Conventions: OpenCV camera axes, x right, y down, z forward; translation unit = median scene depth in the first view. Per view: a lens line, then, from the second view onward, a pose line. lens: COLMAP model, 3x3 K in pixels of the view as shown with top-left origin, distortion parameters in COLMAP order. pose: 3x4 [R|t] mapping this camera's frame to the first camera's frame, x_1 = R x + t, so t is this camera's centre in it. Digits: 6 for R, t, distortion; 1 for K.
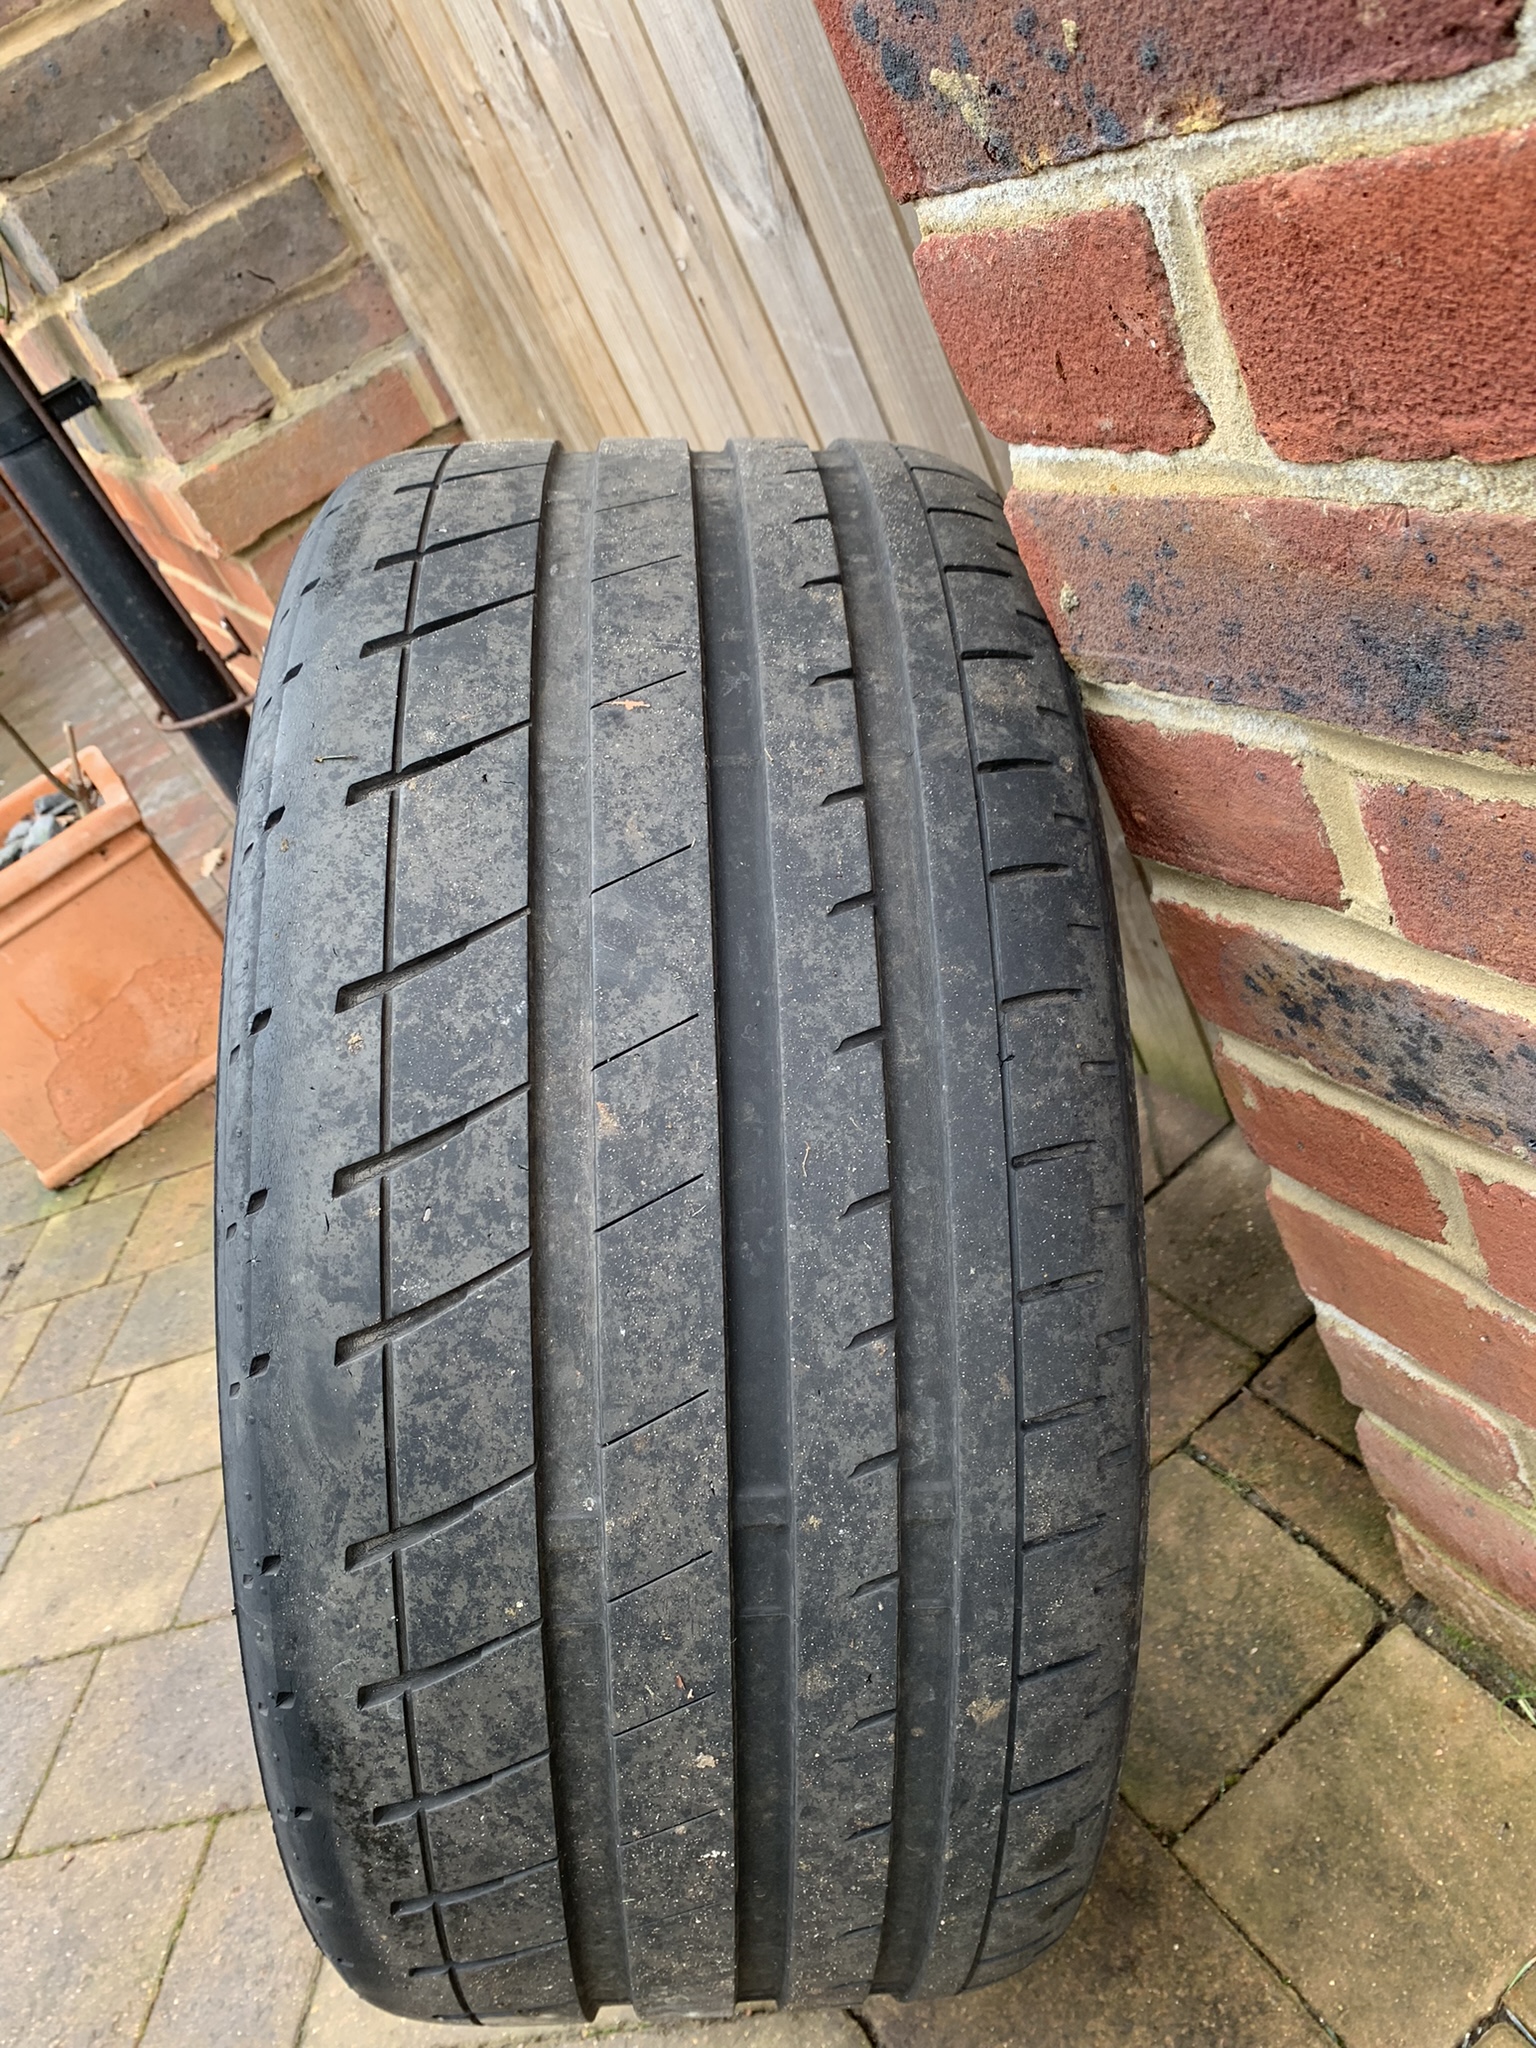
lens RADIAL K [[1595.7, 0, 762.1], [0, 1595.7, 1012.2], [0, 0, 1]] dist [0.007044, -0.000734]
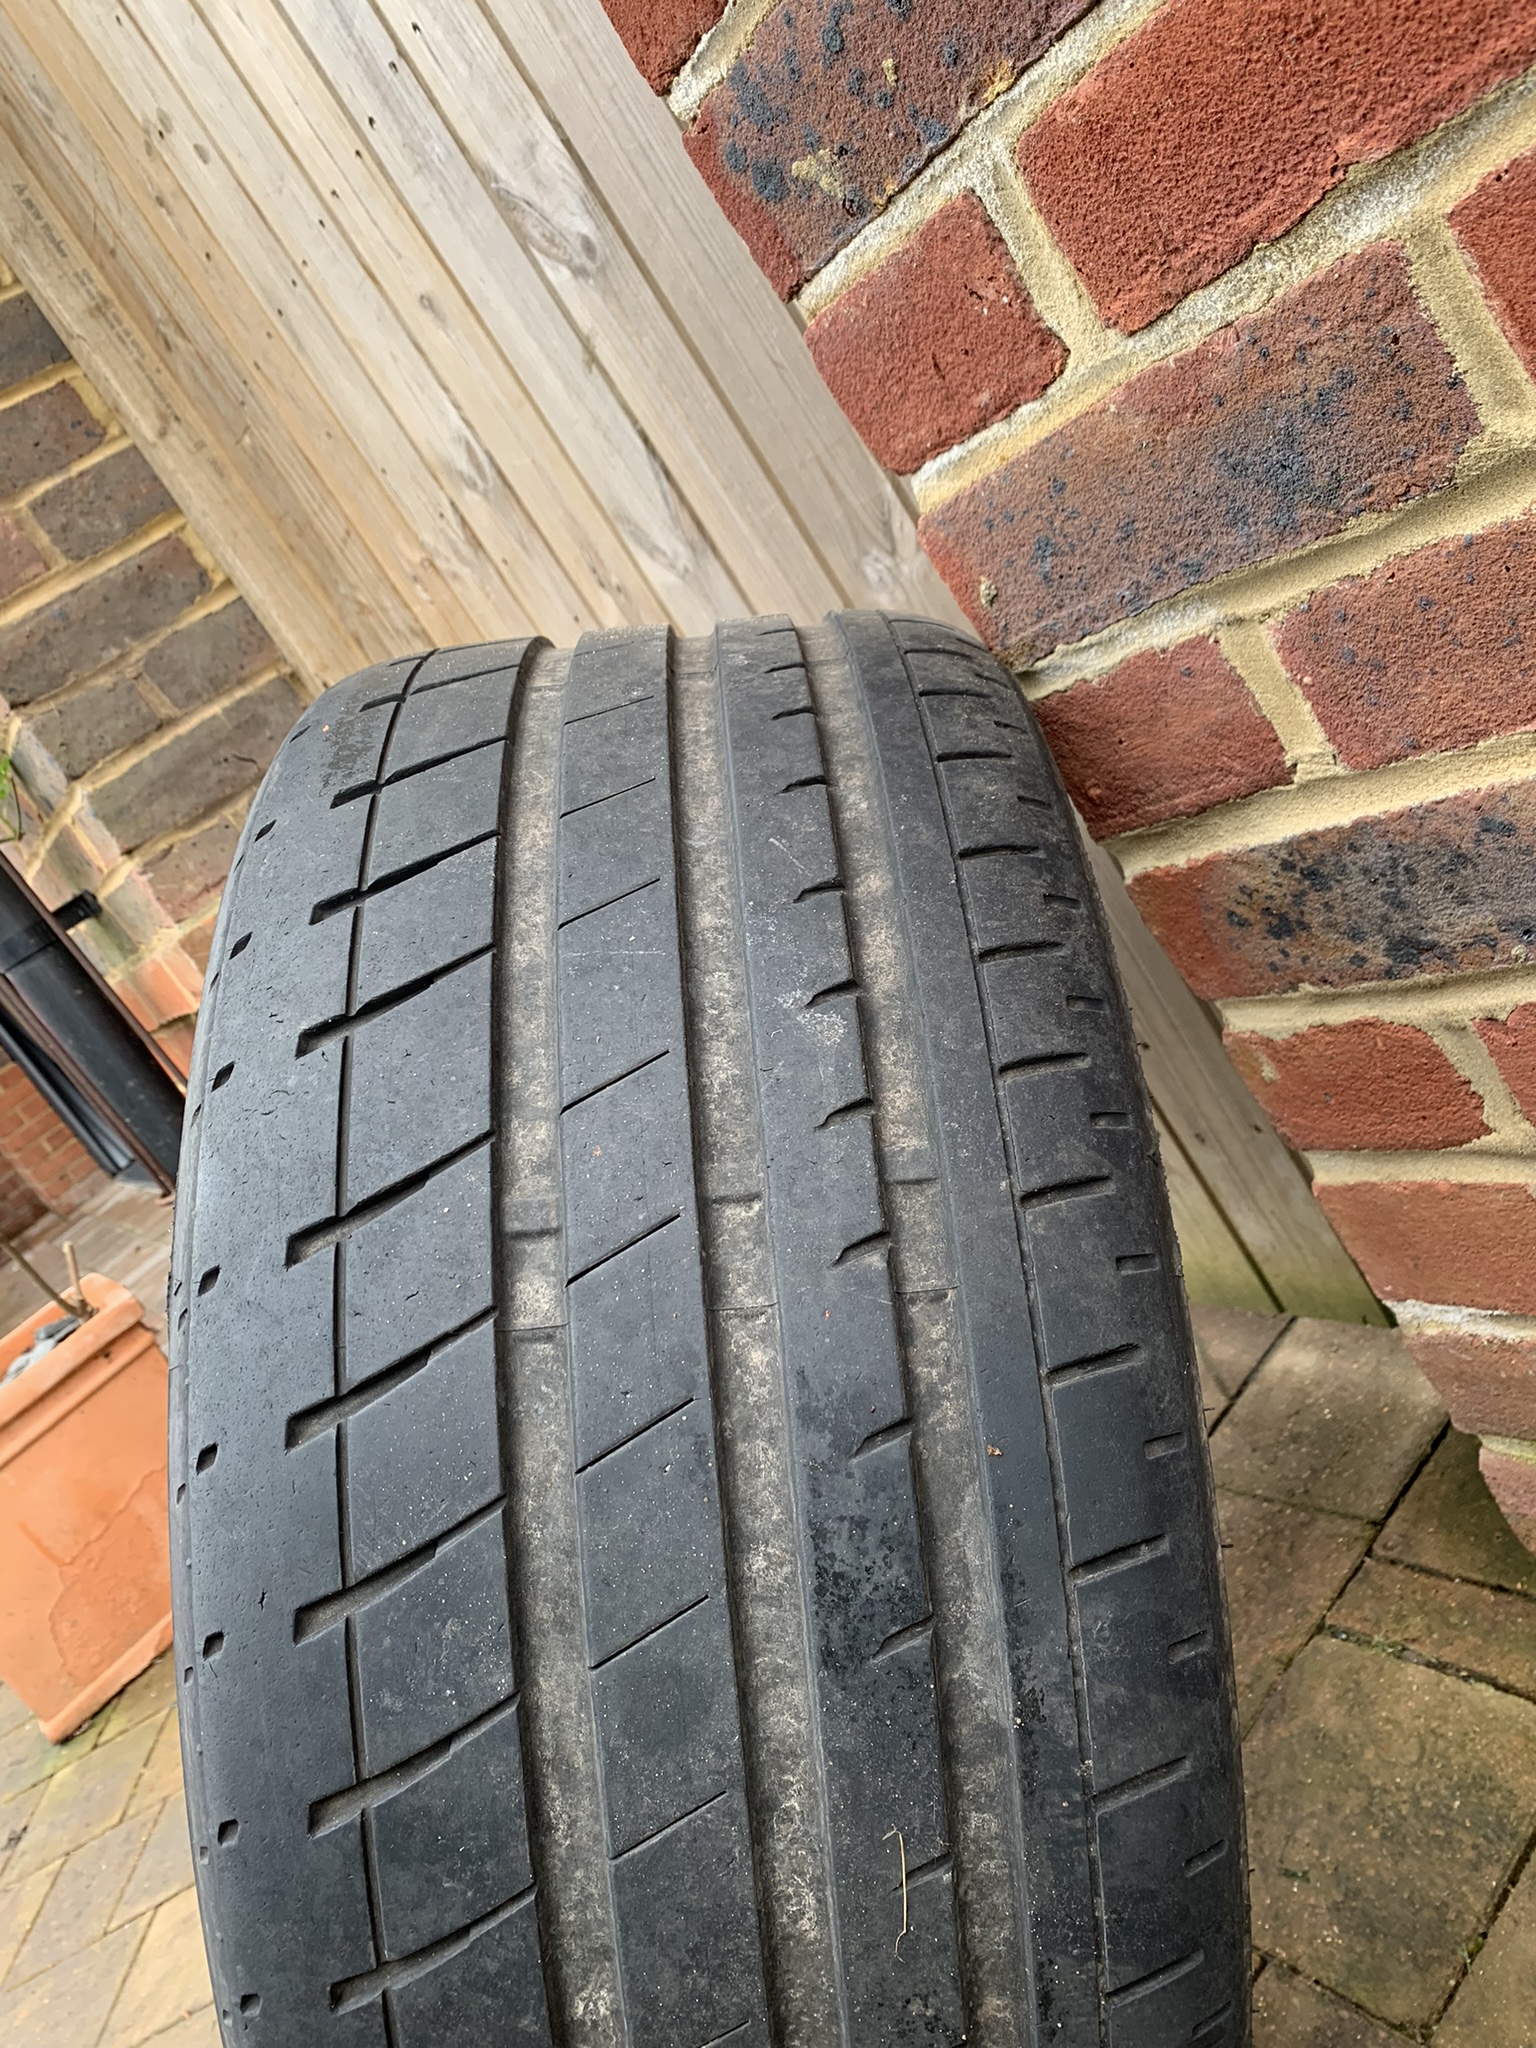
lens RADIAL K [[1595.7, 0, 764.5], [0, 1595.7, 1015.0], [0, 0, 1]] dist [0.007044, -0.000734]
pose [[0.986778, -0.157158, 0.039618, -0.038539], [0.161170, 0.925699, -0.342206, 0.248461], [0.017106, 0.344066, 0.938789, 0.012445]]
